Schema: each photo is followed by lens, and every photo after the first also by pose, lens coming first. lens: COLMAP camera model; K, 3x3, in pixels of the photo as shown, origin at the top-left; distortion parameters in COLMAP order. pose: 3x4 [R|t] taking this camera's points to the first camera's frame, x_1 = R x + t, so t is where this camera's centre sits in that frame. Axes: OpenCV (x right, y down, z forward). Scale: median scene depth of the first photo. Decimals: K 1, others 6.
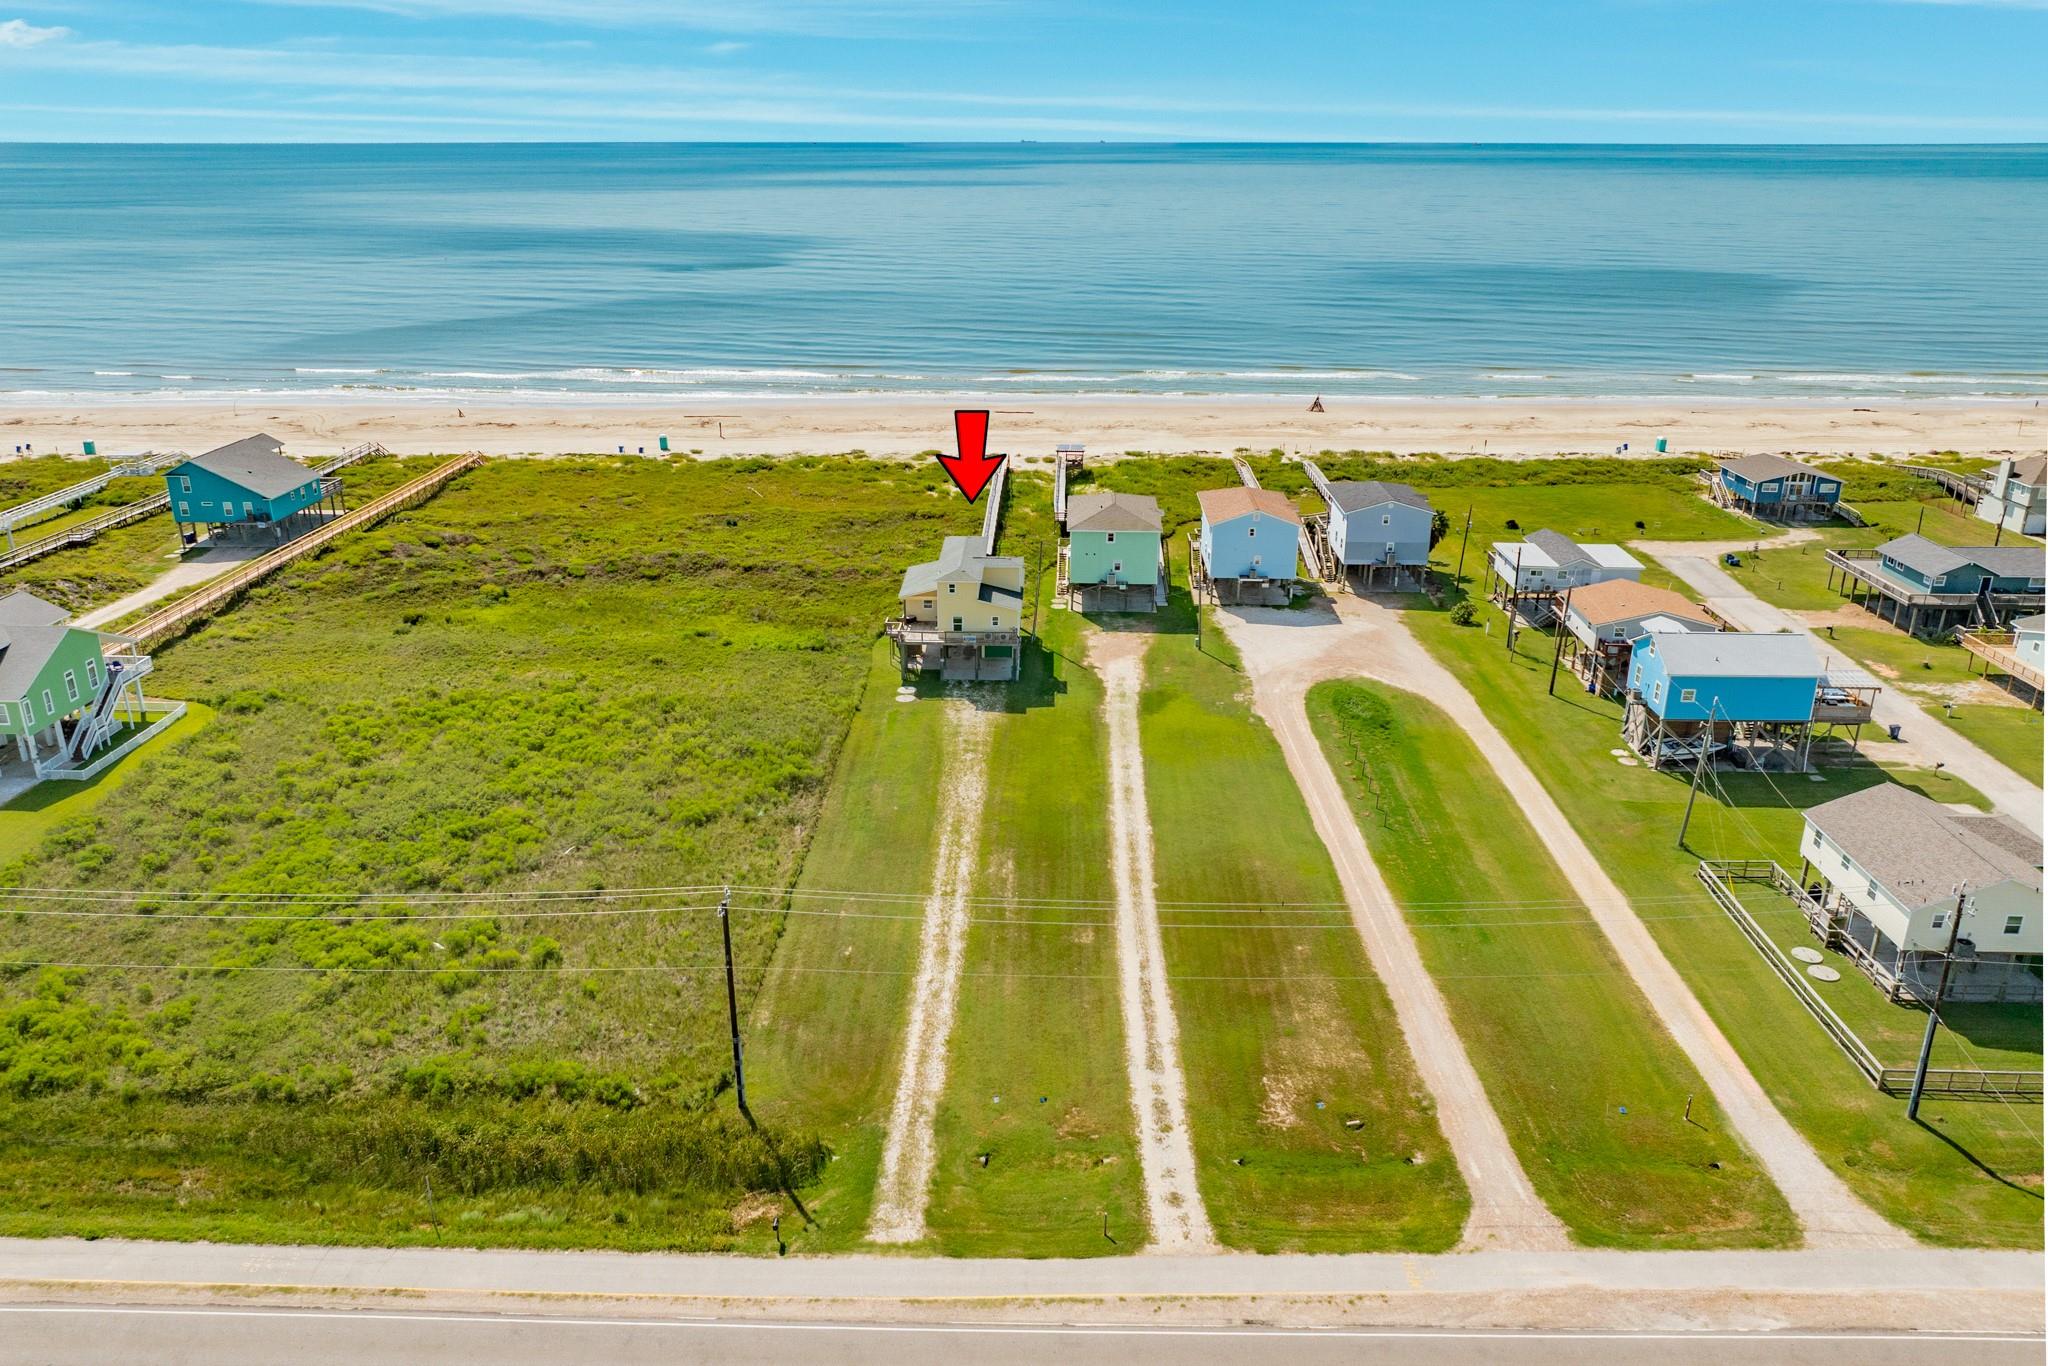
lens RADIAL K [[1422.5, 0, 1025.8], [0, 1422.5, 677.7], [0, 0, 1]] dist [-0.005692, -0.001654]
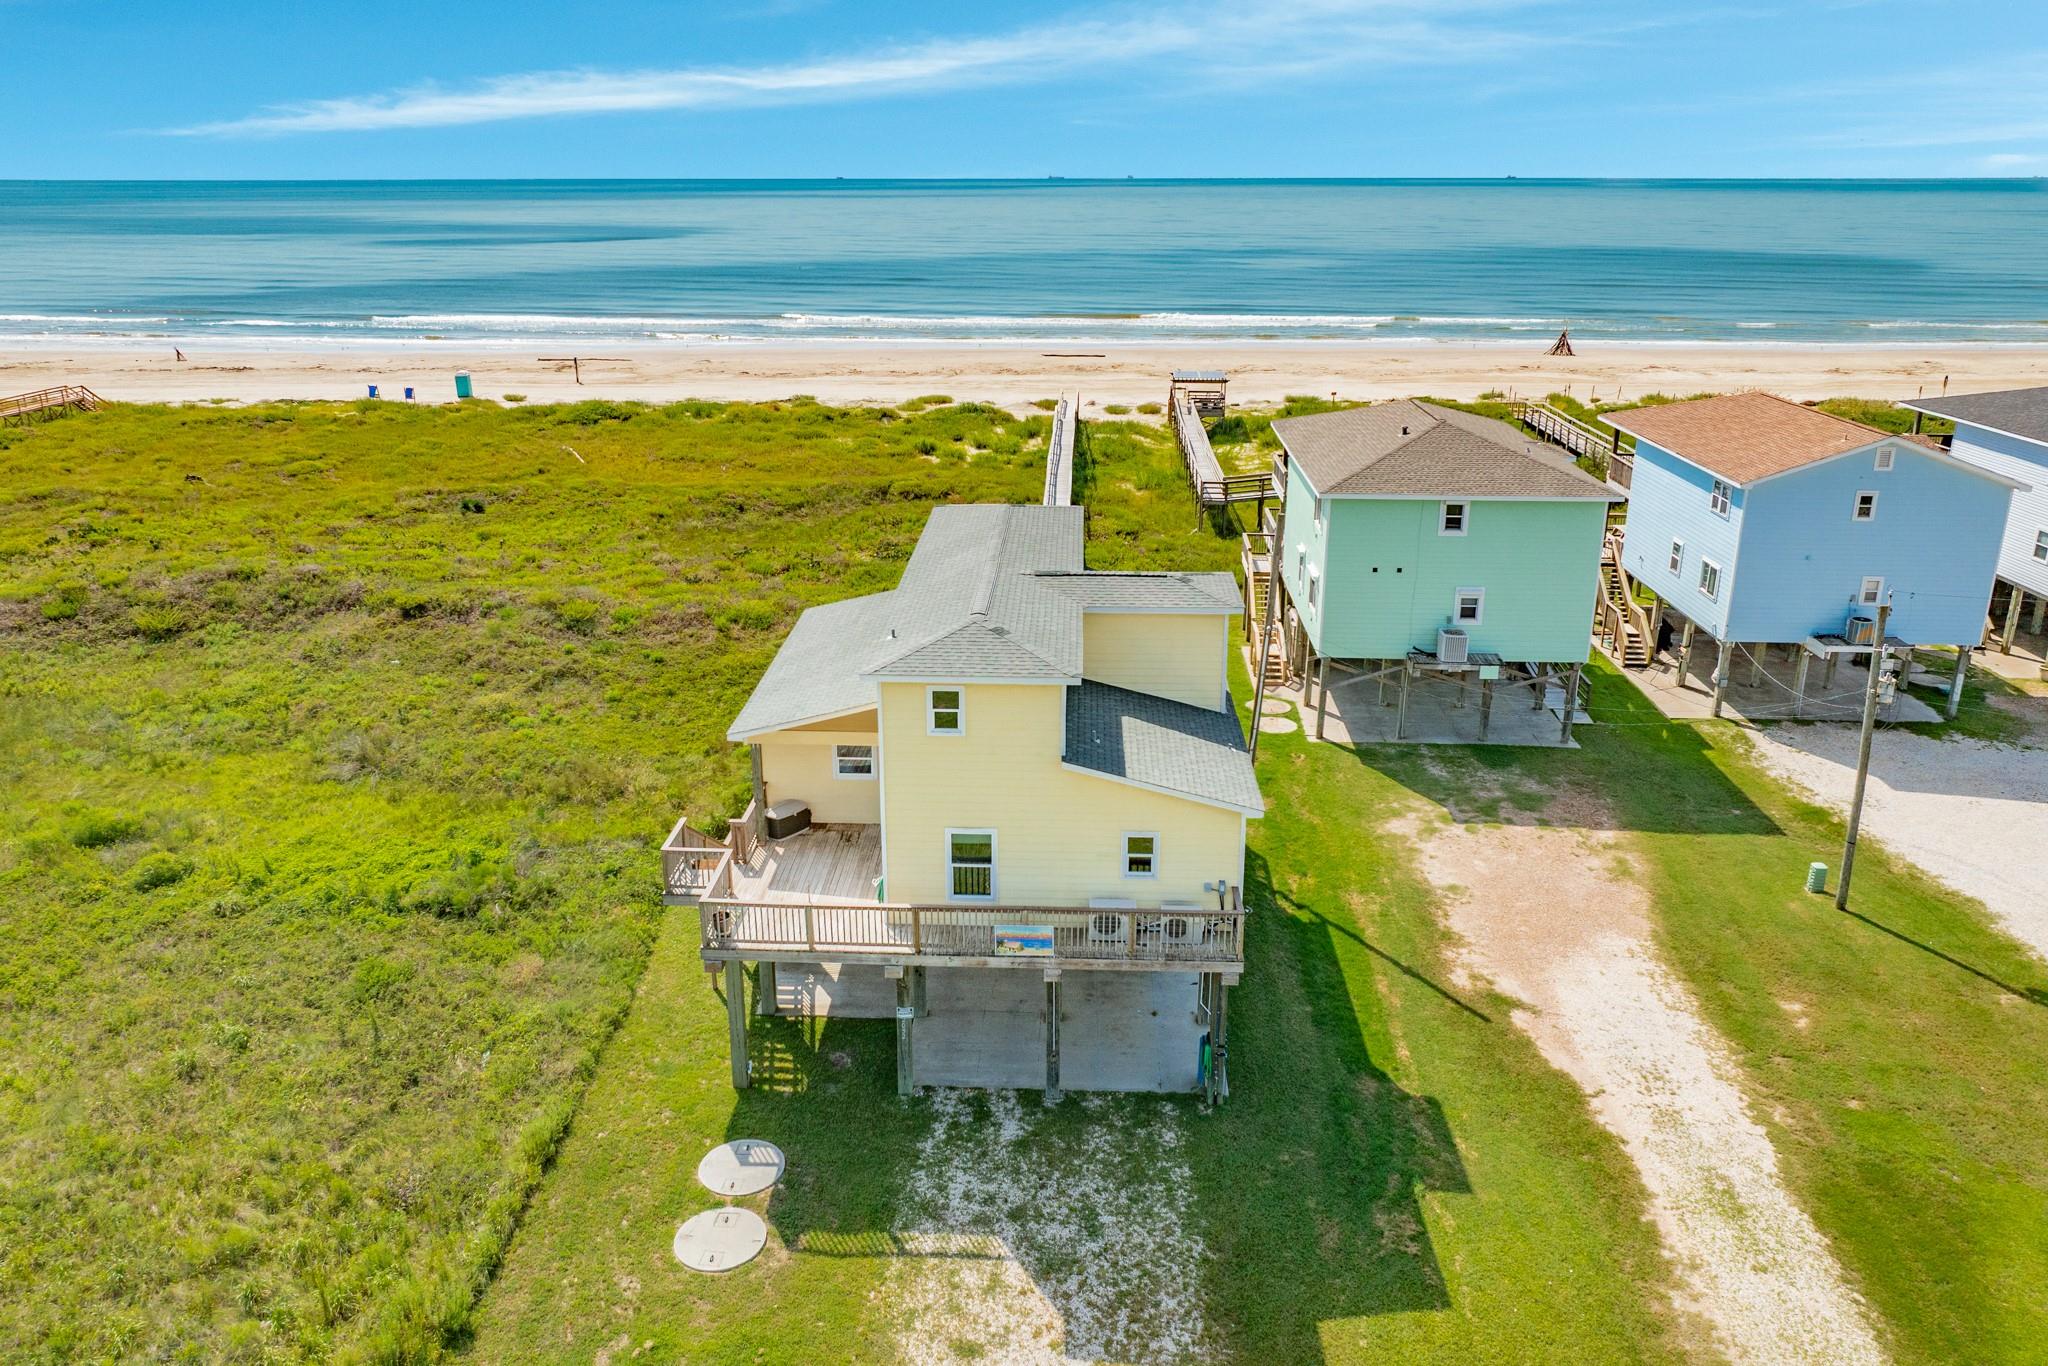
lens RADIAL K [[1422.5, 0, 1030.3], [0, 1422.5, 676.9], [0, 0, 1]] dist [-0.005692, -0.001654]
pose [[0.999884, 0.003085, -0.014945, -0.031323], [-0.003469, 0.999663, -0.025721, -0.054985], [0.014861, 0.025770, 0.999557, 0.688458]]
